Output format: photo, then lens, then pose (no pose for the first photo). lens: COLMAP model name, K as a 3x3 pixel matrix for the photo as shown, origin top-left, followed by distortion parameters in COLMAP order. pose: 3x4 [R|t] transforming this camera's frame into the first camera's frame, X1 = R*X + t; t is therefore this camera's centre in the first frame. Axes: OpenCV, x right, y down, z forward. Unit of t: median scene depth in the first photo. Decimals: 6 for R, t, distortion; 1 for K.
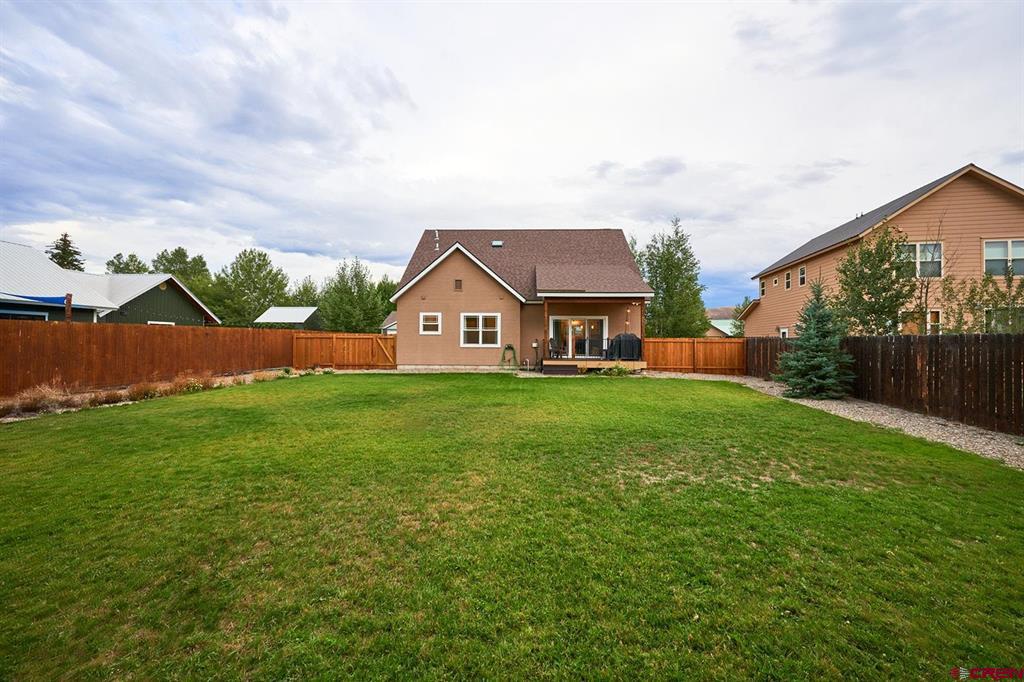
lens RADIAL K [[417.7, 0, 514.3], [0, 417.7, 342.0], [0, 0, 1]] dist [0.022721, -0.000217]
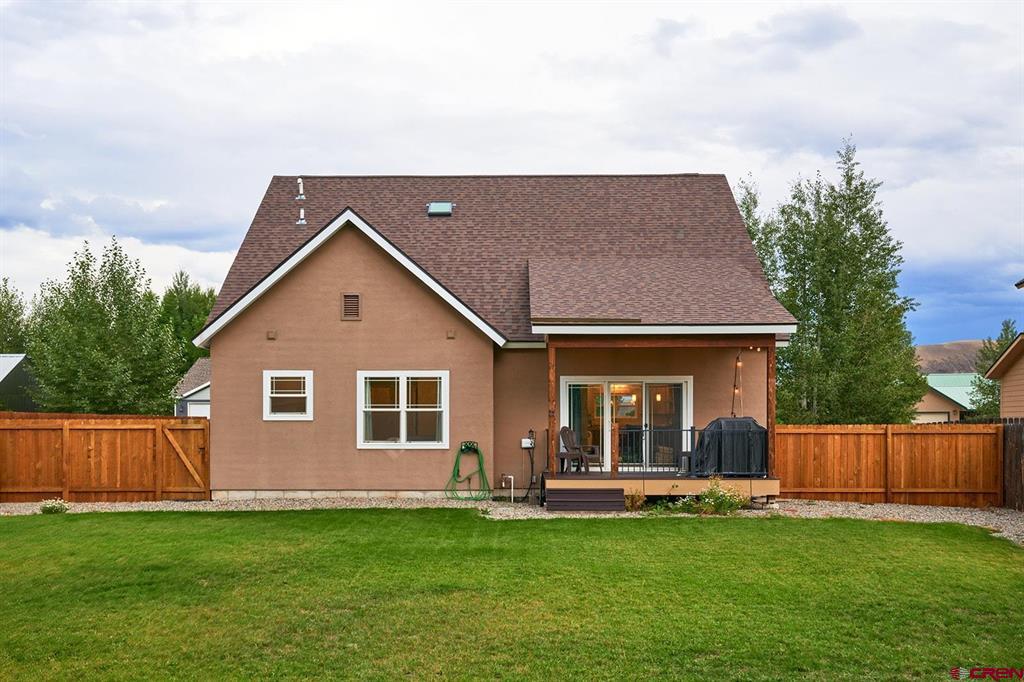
lens RADIAL K [[1023.7, 0, 511.0], [0, 1023.7, 341.2], [0, 0, 1]] dist [0.021045, 0.000000]
pose [[0.999764, -0.007029, 0.020575, 0.010548], [0.006618, 0.999779, 0.019972, -0.120856], [-0.020711, -0.019831, 0.999589, -0.073167]]
